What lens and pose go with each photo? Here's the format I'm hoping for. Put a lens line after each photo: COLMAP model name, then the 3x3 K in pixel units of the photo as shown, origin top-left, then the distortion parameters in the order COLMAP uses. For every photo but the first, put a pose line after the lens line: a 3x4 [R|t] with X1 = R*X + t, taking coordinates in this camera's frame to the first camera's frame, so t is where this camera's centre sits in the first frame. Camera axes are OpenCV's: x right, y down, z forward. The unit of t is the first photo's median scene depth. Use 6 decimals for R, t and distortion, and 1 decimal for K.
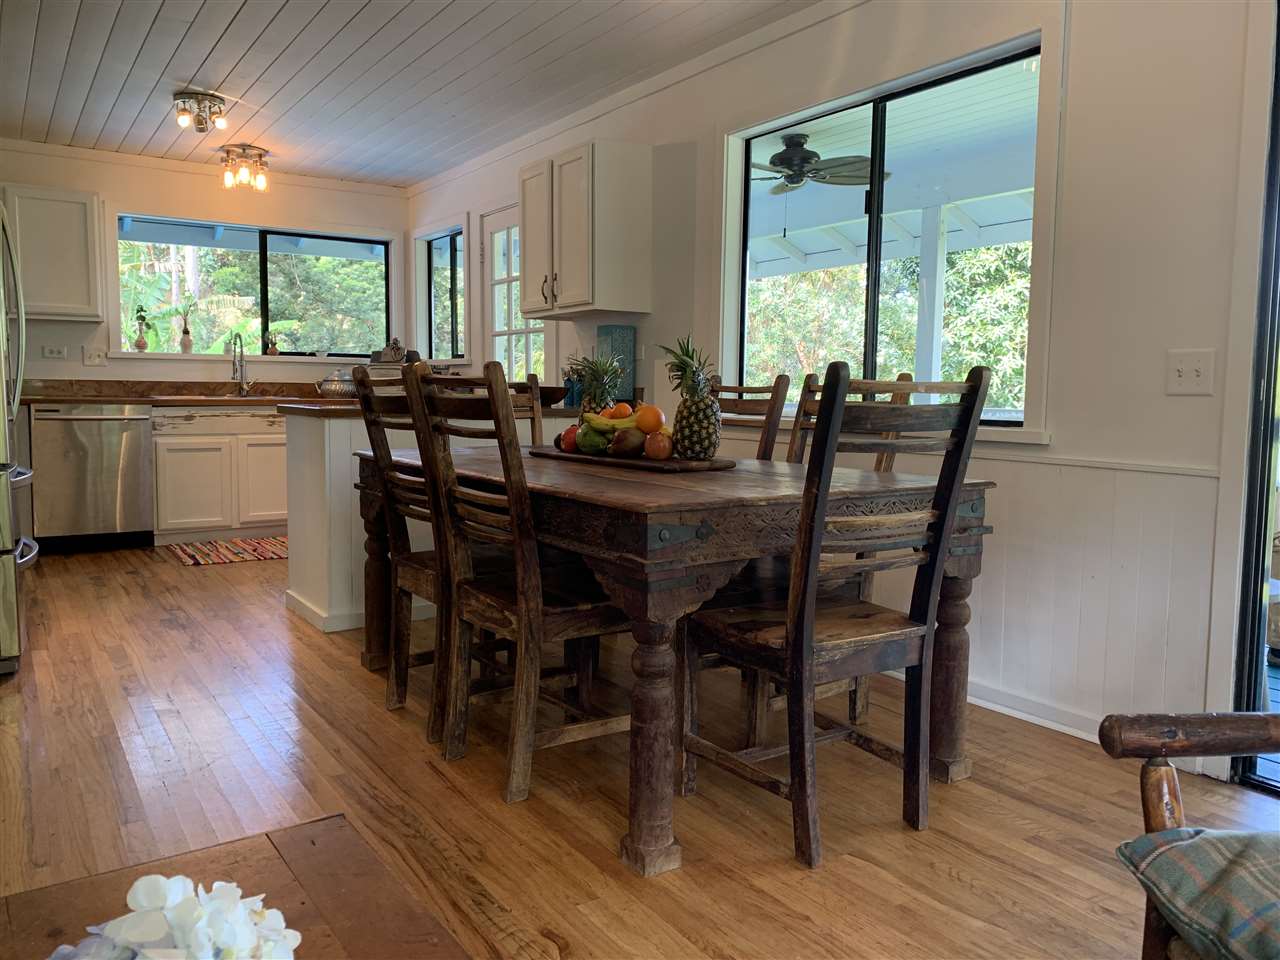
lens RADIAL K [[978.8, 0, 642.9], [0, 978.8, 476.8], [0, 0, 1]] dist [0.012589, 0.004626]
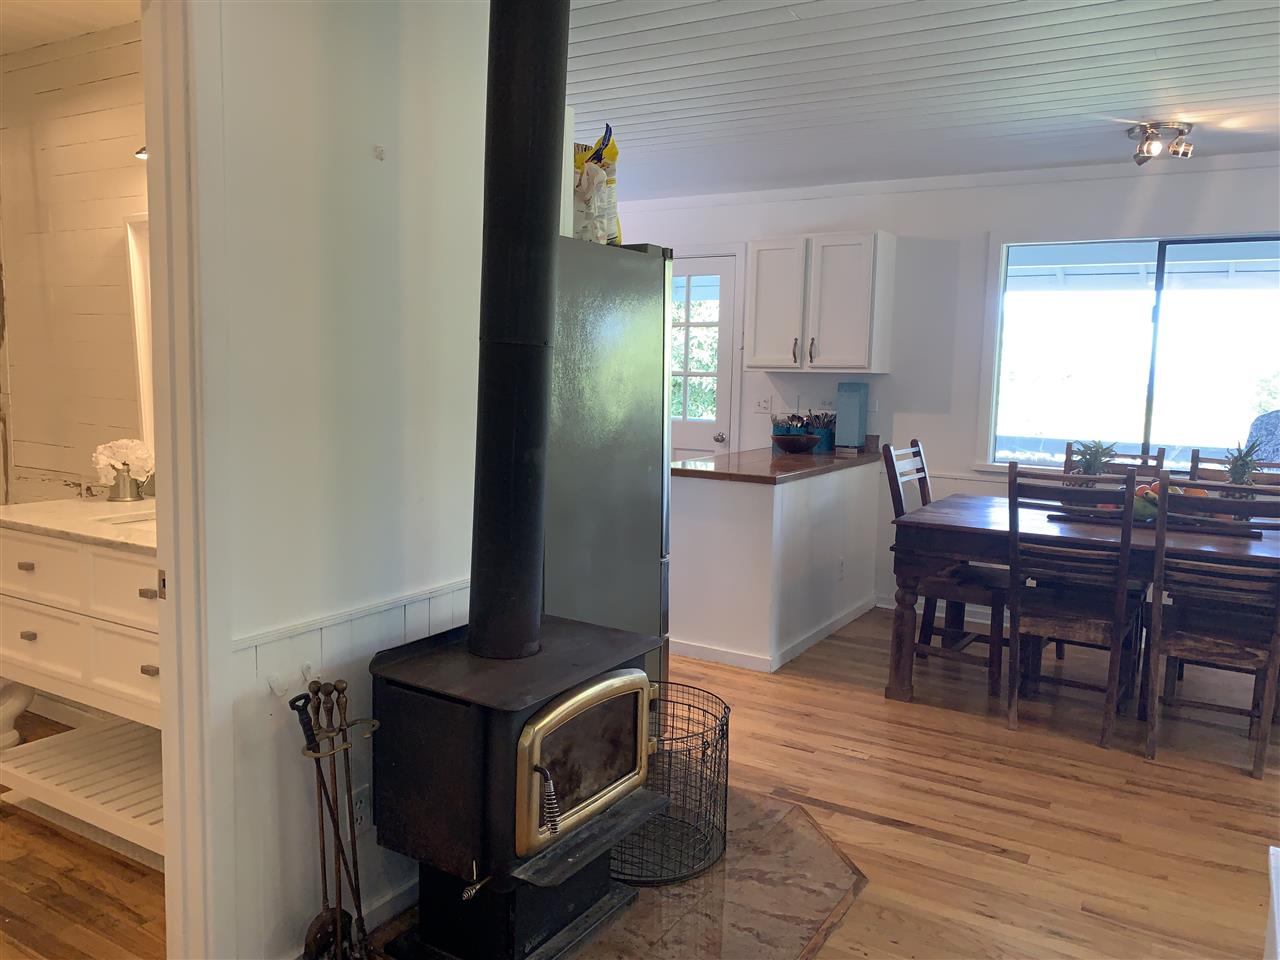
lens RADIAL K [[978.8, 0, 642.9], [0, 978.8, 476.8], [0, 0, 1]] dist [0.012589, 0.004626]
pose [[0.900370, -0.037603, 0.433497, -0.572493], [0.023733, 0.999020, 0.037365, -0.068979], [-0.434477, -0.023354, 0.900380, 0.033169]]
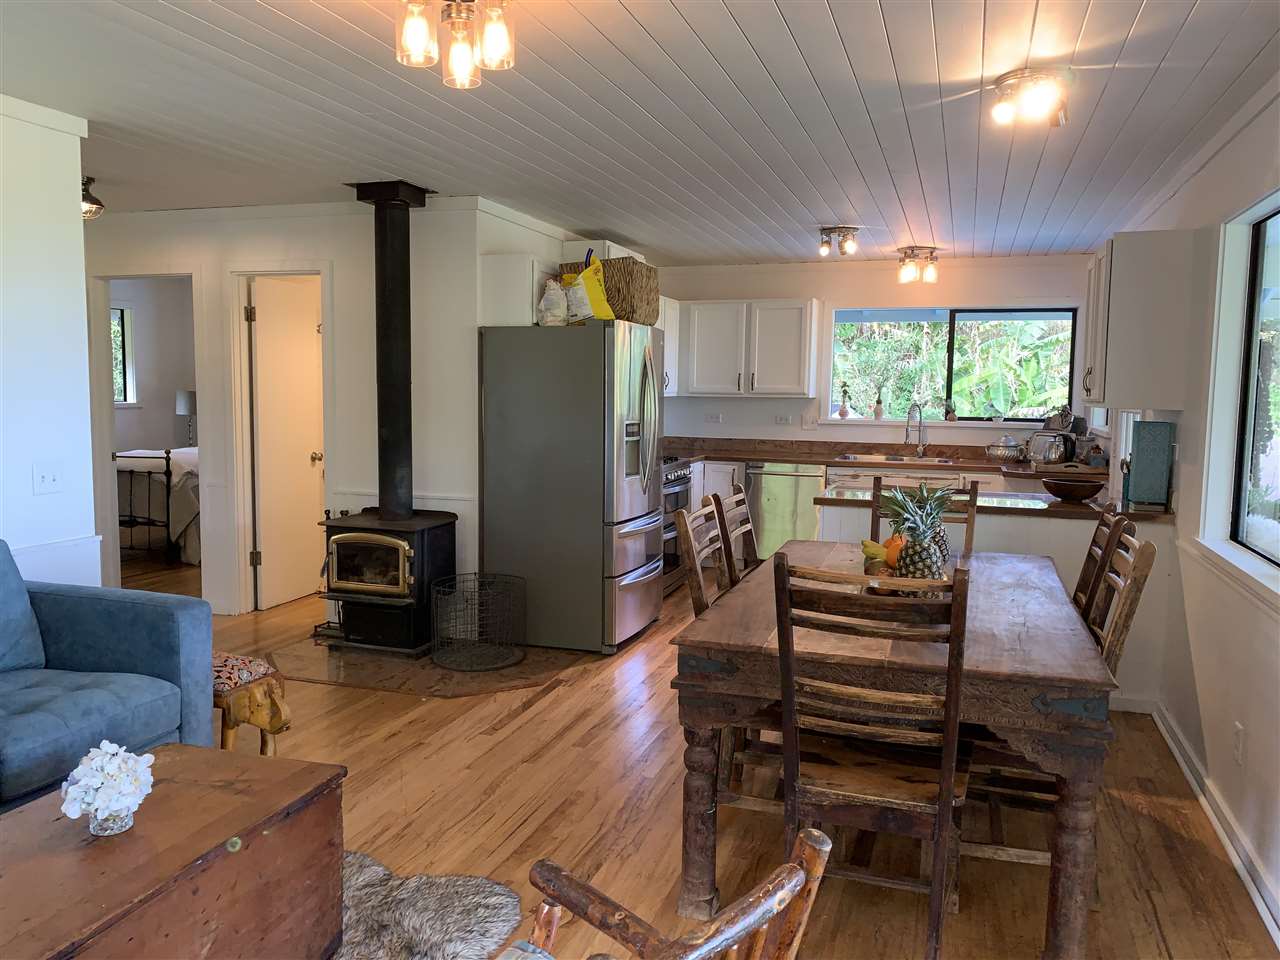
lens RADIAL K [[971.4, 0, 640.0], [0, 971.4, 480.0], [0, 0, 1]] dist [0.054774, -0.080356]
pose [[0.621623, 0.073923, -0.779820, 0.291542], [-0.080236, 0.996310, 0.030487, -0.065695], [0.779196, 0.043618, 0.625261, 0.031718]]
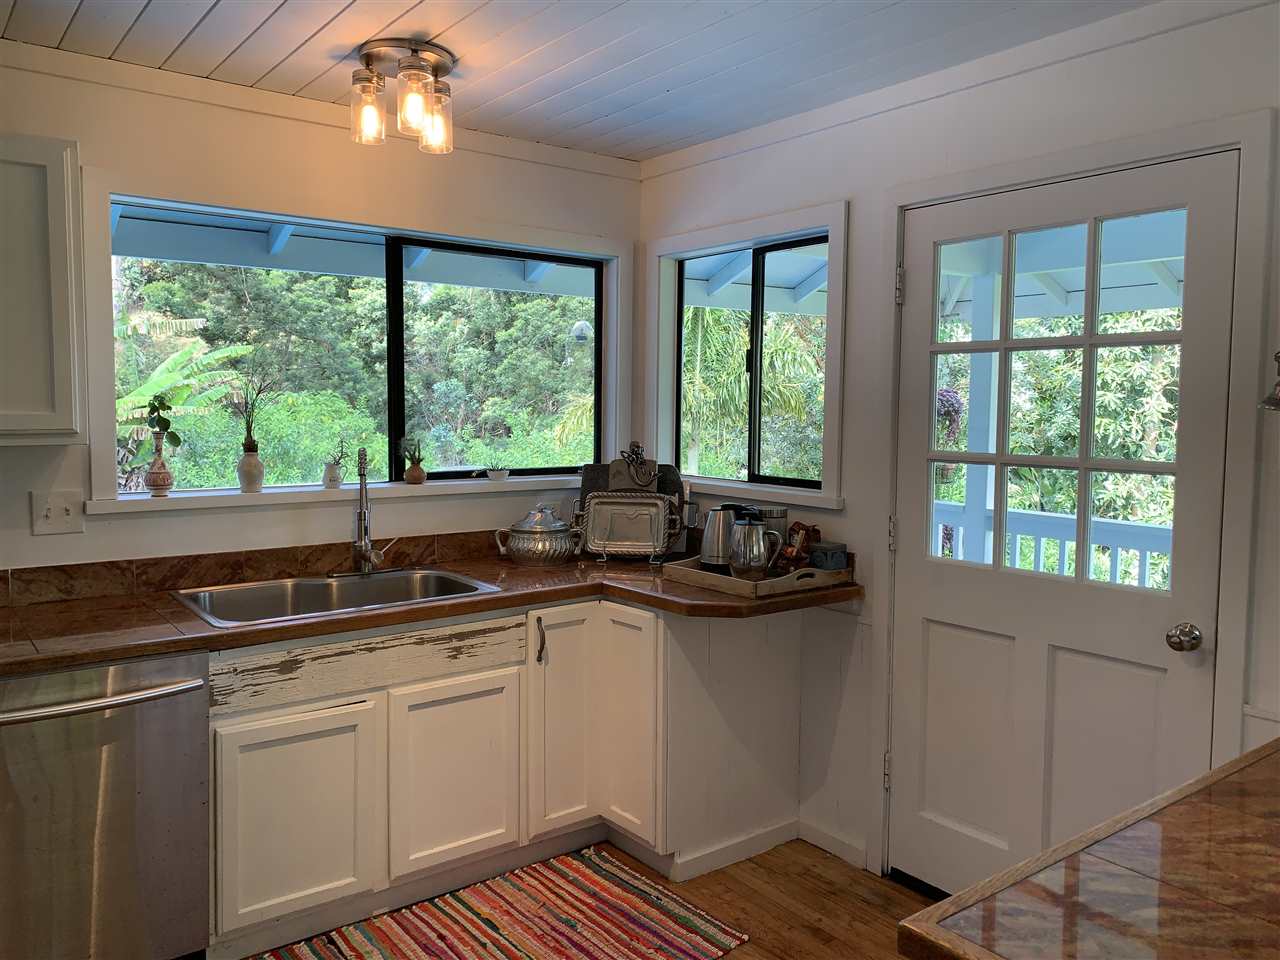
lens RADIAL K [[971.4, 0, 640.0], [0, 971.4, 480.0], [0, 0, 1]] dist [0.054774, -0.080356]
pose [[0.997565, -0.007854, 0.069304, -0.311794], [0.008571, 0.999913, -0.010061, -0.125841], [-0.069219, 0.010630, 0.997545, 0.516560]]
